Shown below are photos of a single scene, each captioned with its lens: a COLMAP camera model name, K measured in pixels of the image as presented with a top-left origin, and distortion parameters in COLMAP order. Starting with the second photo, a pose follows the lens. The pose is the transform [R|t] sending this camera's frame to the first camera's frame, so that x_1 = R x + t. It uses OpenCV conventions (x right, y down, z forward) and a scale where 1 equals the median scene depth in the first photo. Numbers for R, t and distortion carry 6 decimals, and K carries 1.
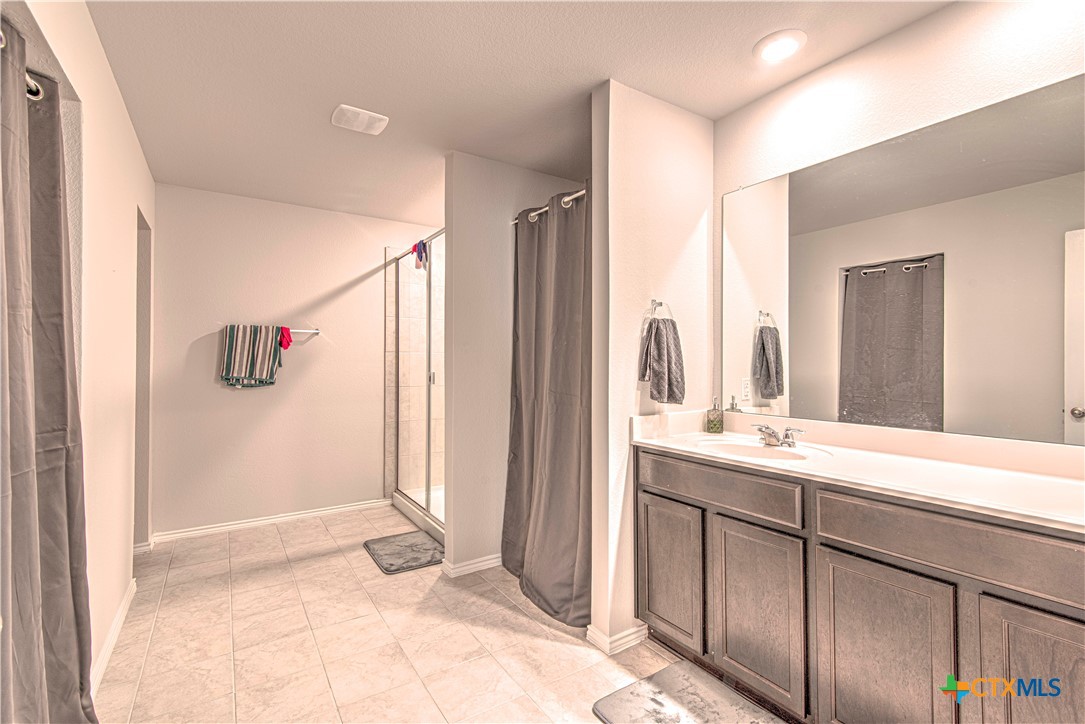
lens RADIAL K [[496.2, 0, 543.7], [0, 496.2, 365.1], [0, 0, 1]] dist [0.010156, -0.000332]
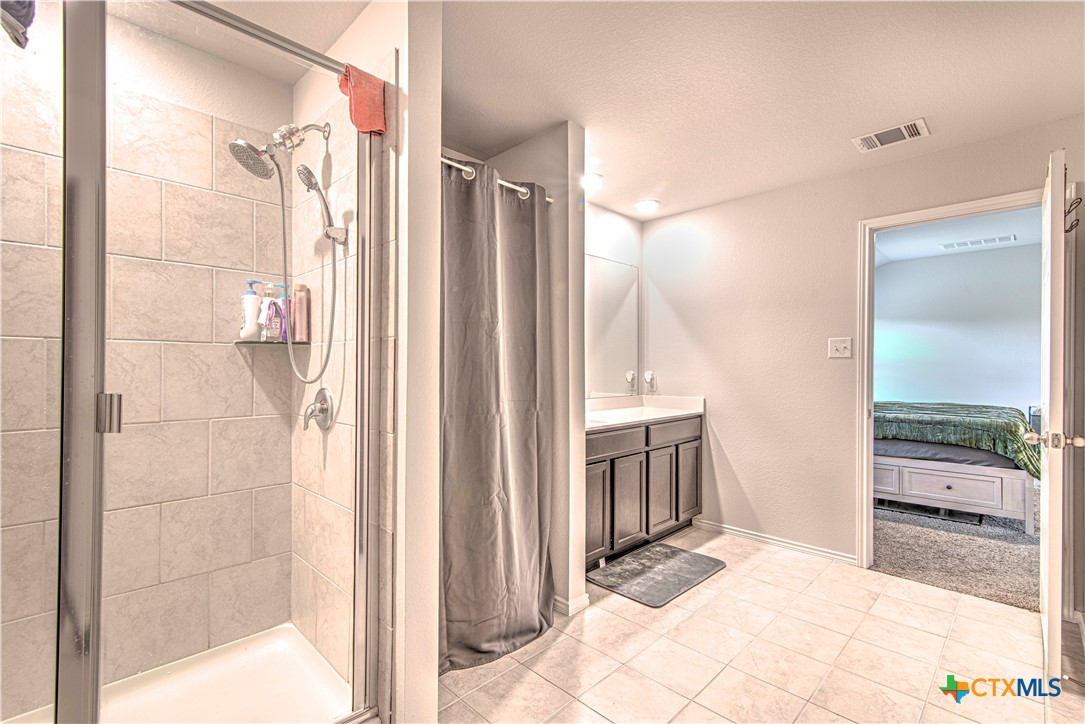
lens RADIAL K [[496.2, 0, 543.7], [0, 496.2, 365.1], [0, 0, 1]] dist [0.010156, -0.000332]
pose [[-0.216232, -0.001661, 0.976341, -0.934546], [-0.000720, 0.999999, 0.001542, -0.002904], [-0.976342, -0.000369, -0.216233, 1.249319]]
